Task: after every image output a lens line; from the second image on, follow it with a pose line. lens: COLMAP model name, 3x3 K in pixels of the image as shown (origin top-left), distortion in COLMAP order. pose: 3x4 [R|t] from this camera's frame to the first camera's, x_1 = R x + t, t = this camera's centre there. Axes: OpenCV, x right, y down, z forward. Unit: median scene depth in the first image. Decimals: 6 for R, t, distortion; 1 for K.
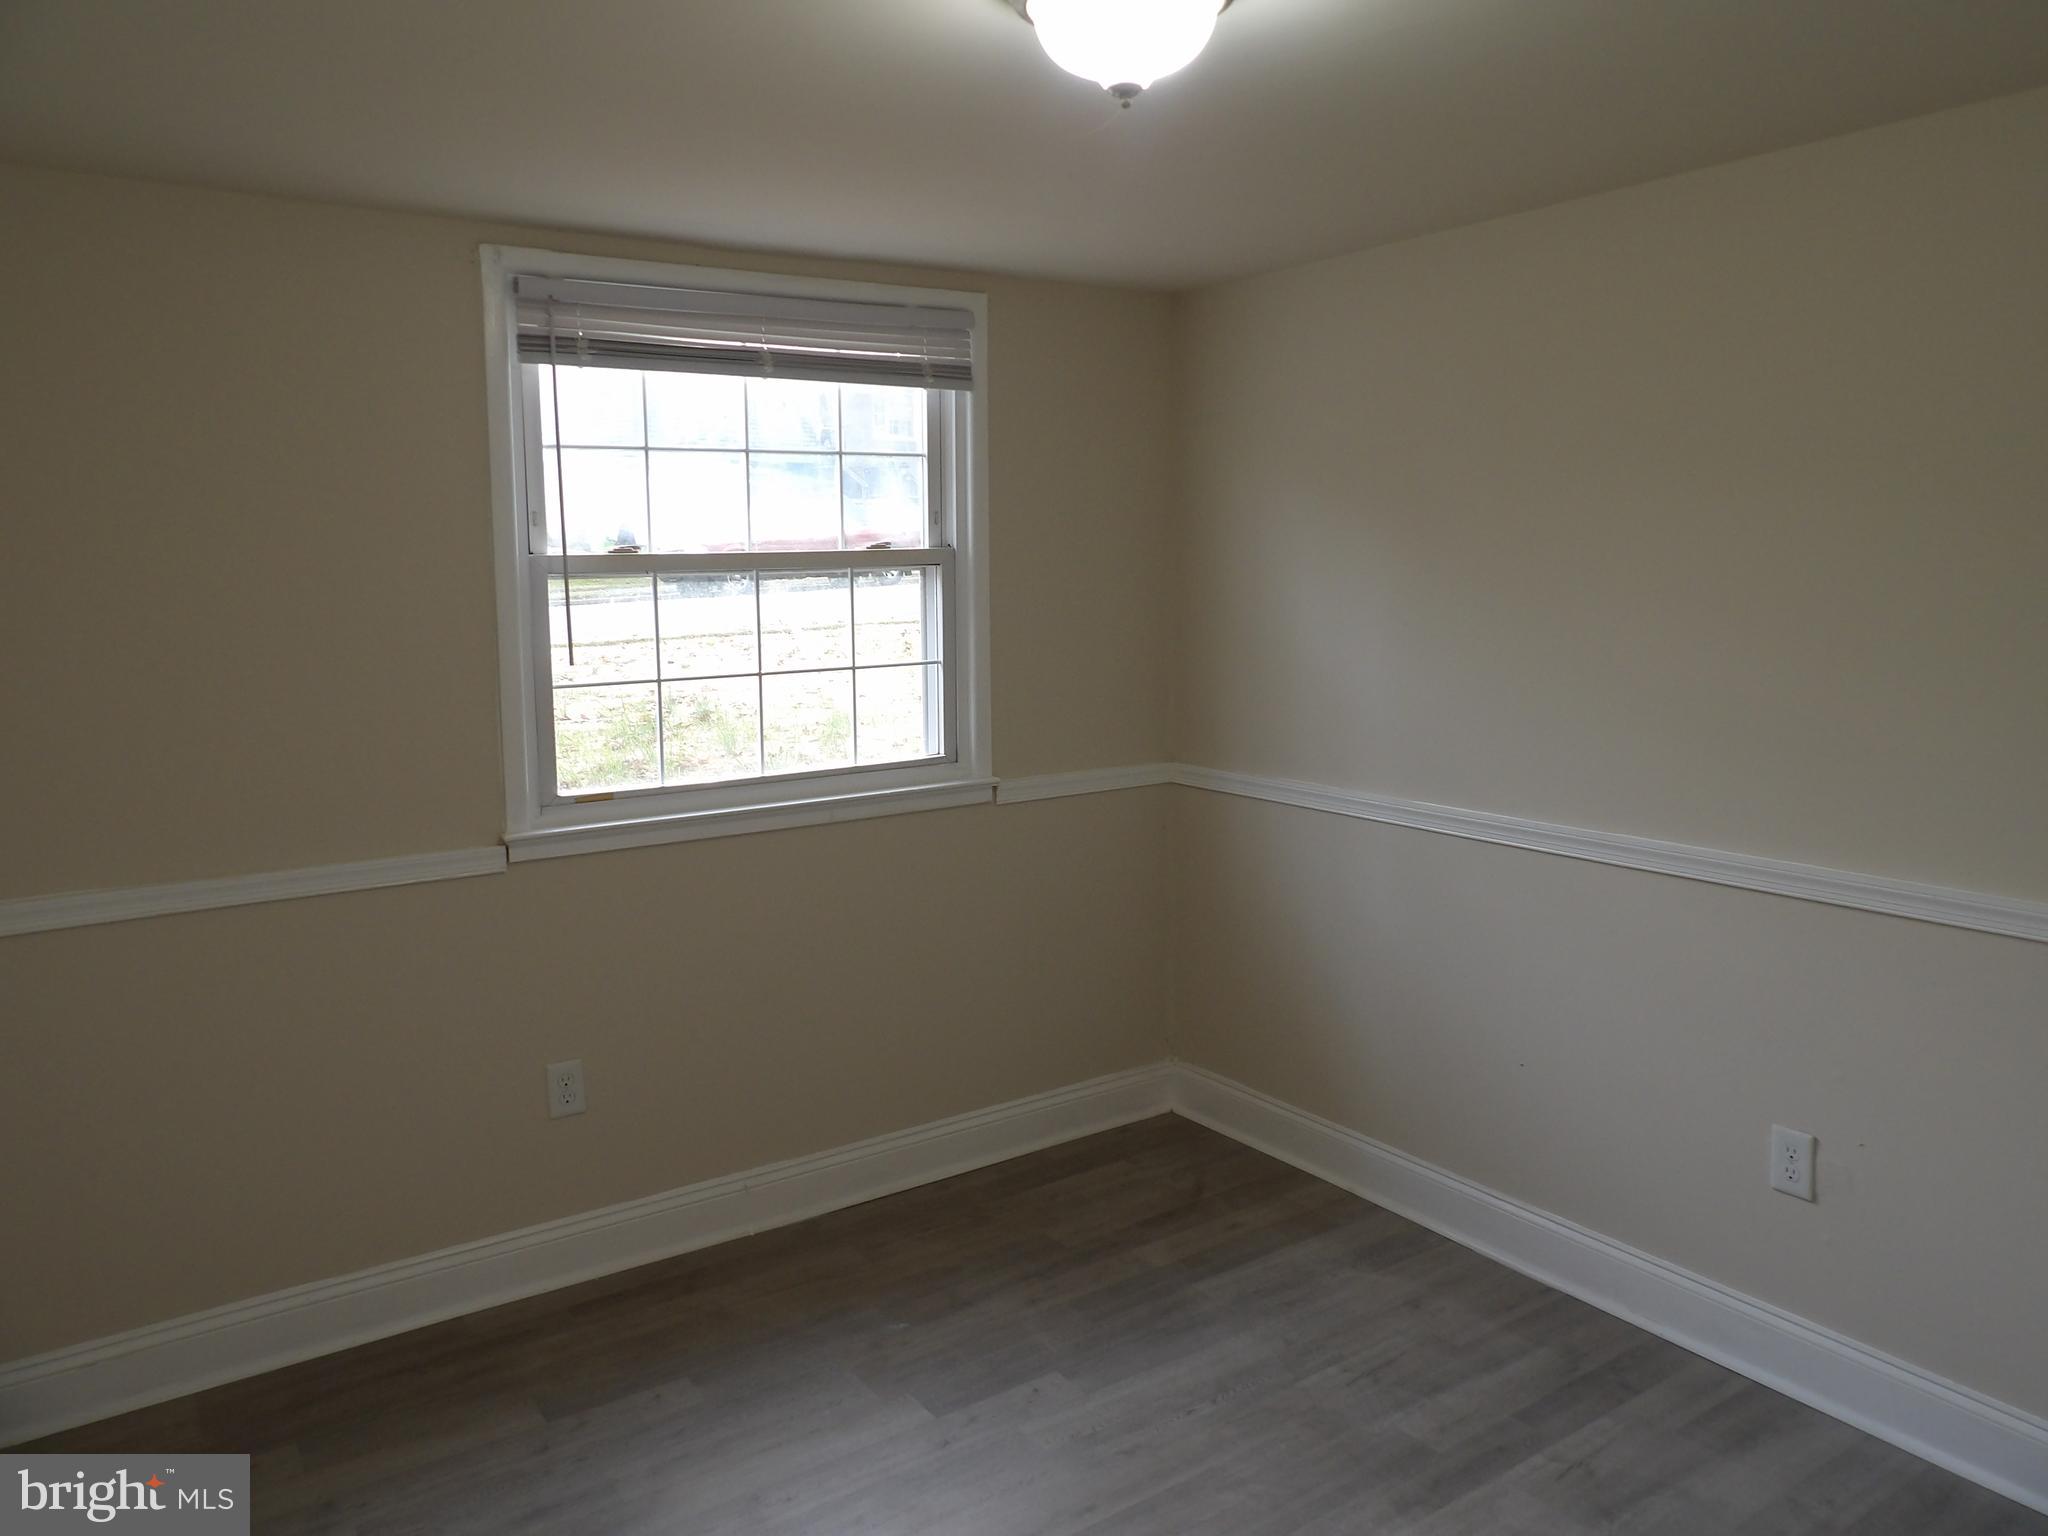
lens RADIAL K [[1465.5, 0, 1039.0], [0, 1465.5, 748.2], [0, 0, 1]] dist [-0.036631, 0.052770]
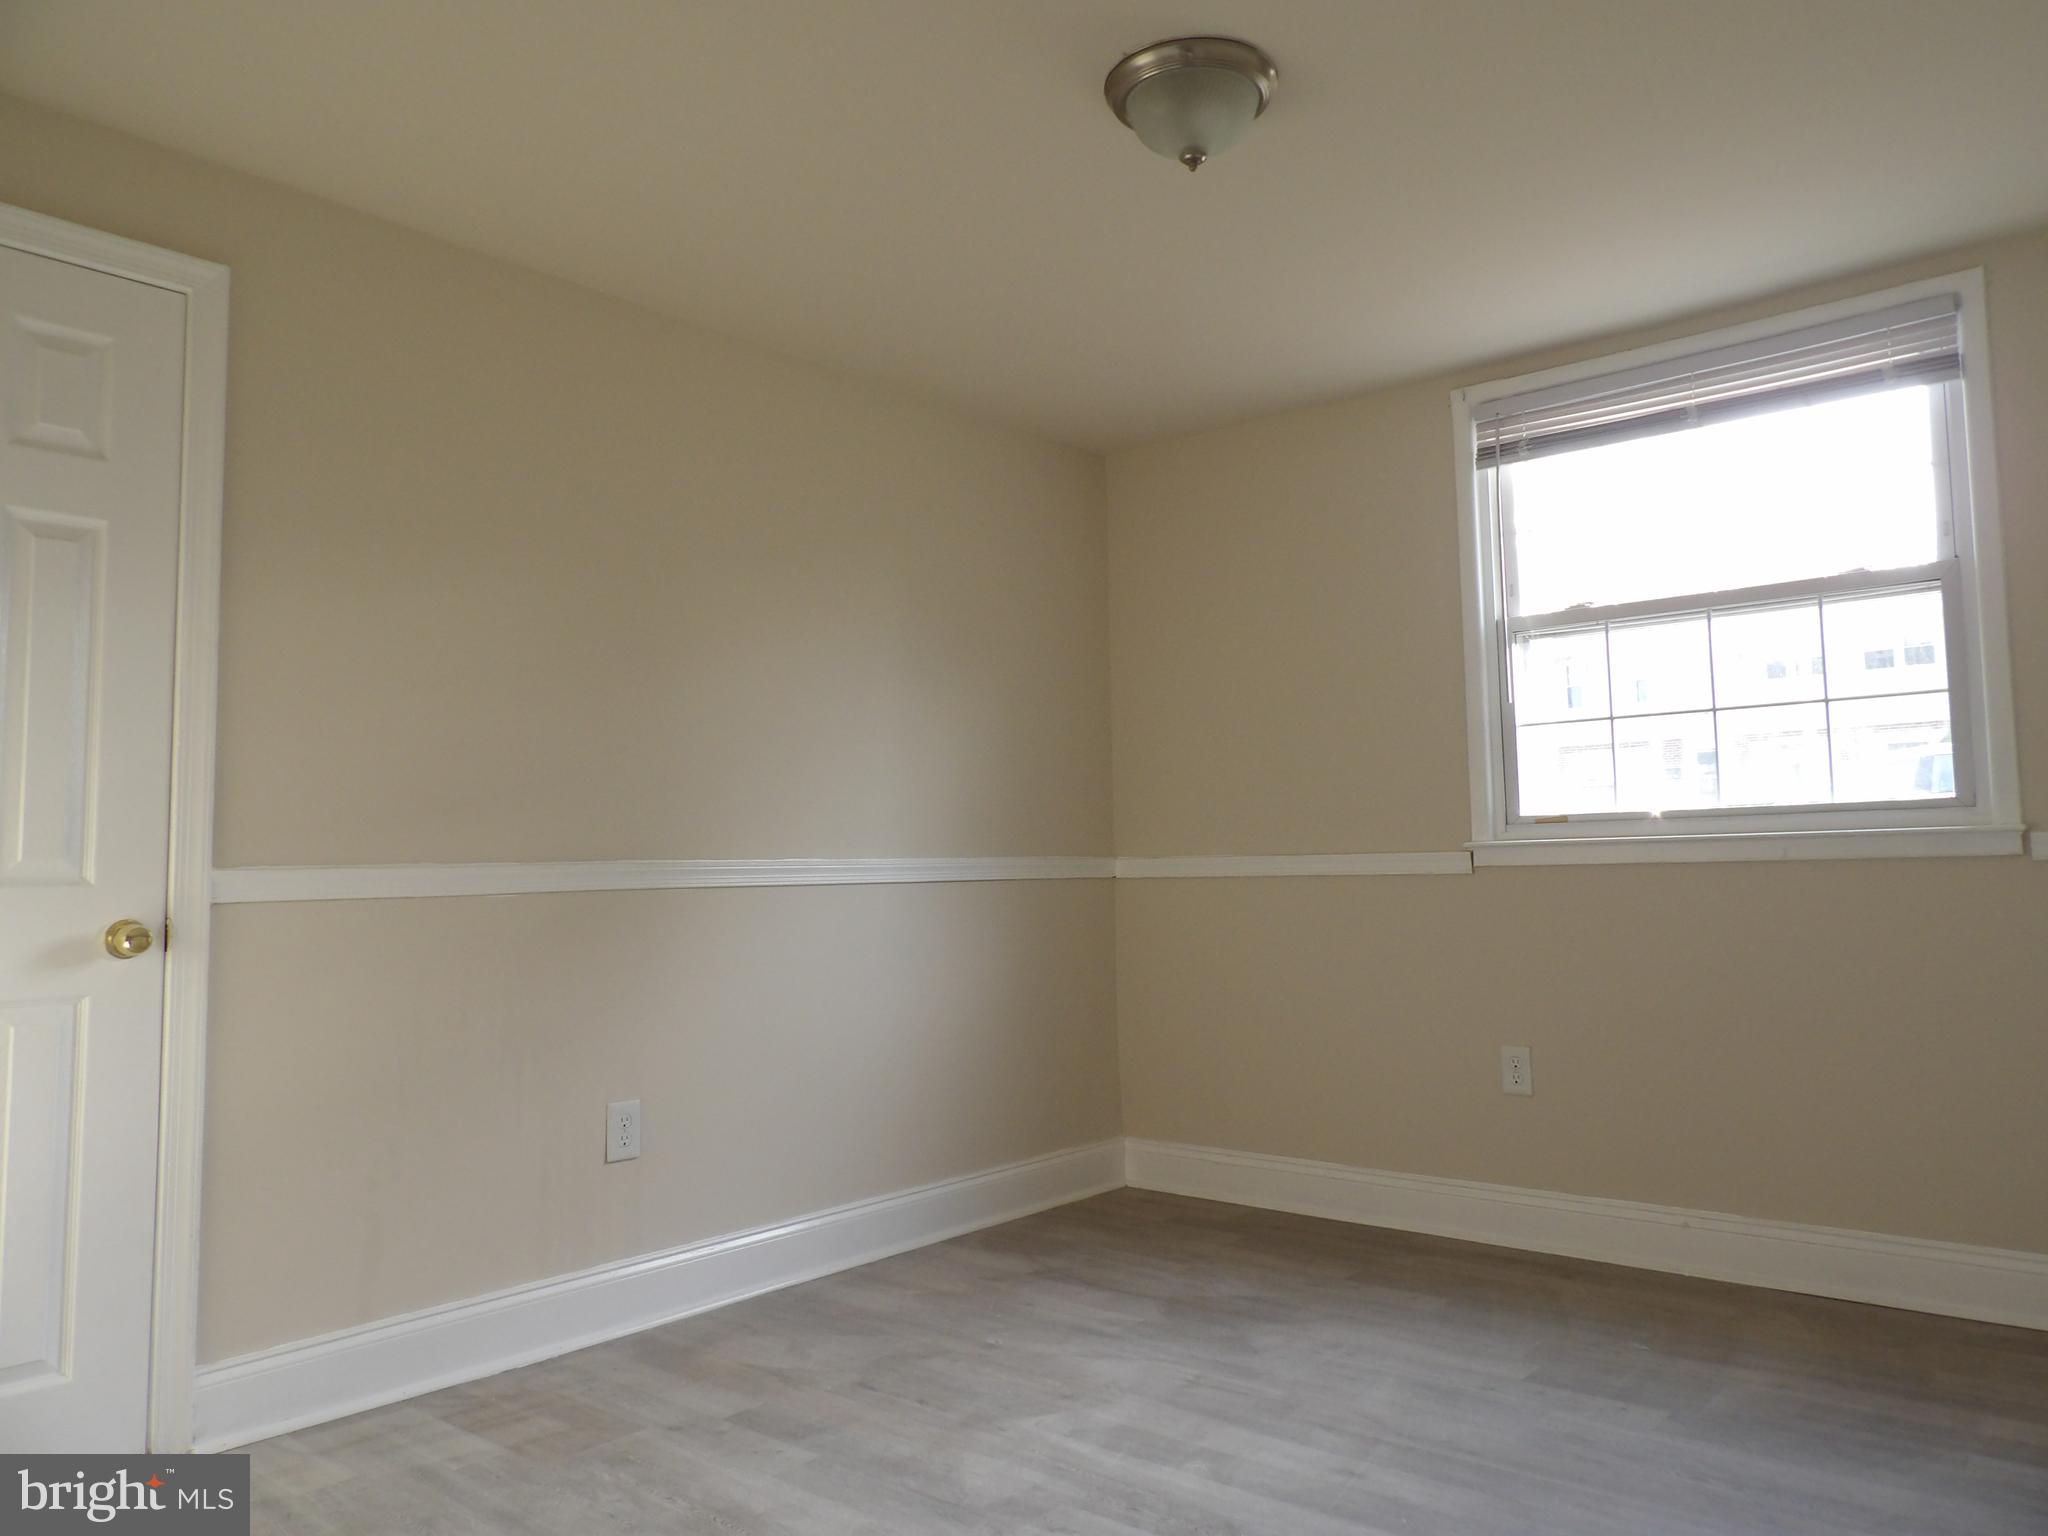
lens RADIAL K [[1465.5, 0, 1039.0], [0, 1465.5, 748.2], [0, 0, 1]] dist [-0.036631, 0.052770]
pose [[0.265970, -0.067855, -0.961590, 0.729623], [-0.107892, 0.989157, -0.099642, 0.141338], [0.957924, 0.130249, 0.255765, 0.316699]]
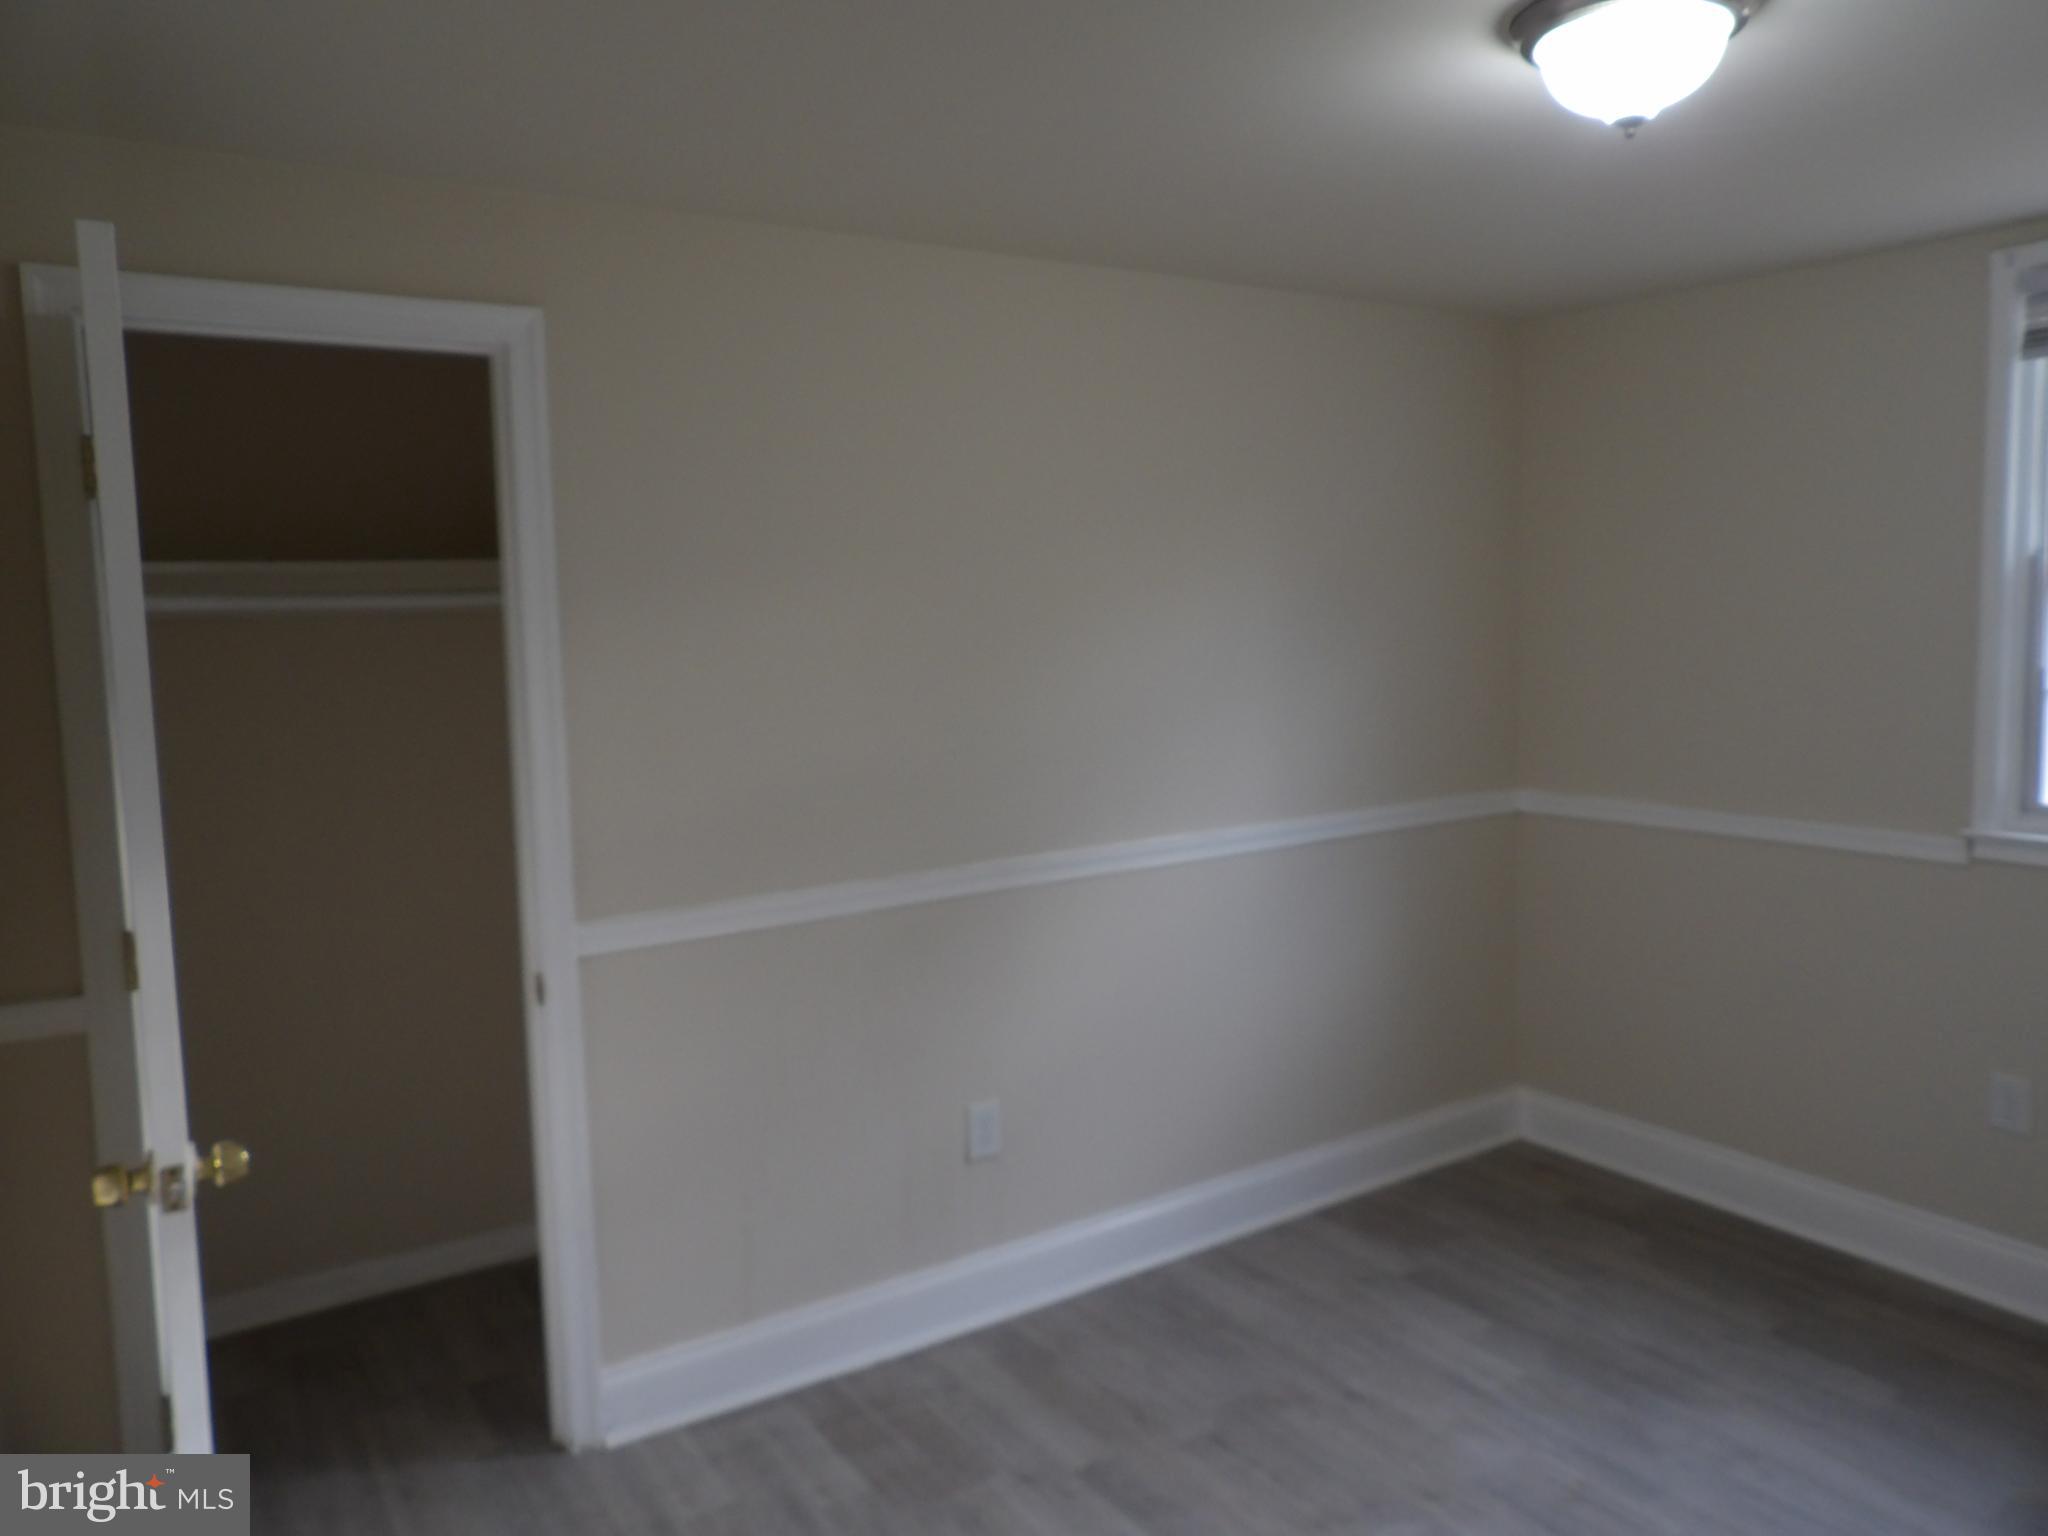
lens RADIAL K [[1462.3, 0, 1045.5], [0, 1462.3, 750.1], [0, 0, 1]] dist [0.001561, 0.003164]
pose [[-0.004977, 0.111160, -0.993790, 0.640345], [-0.102536, 0.988507, 0.111082, -0.042980], [0.994717, 0.102452, 0.006478, 0.342632]]
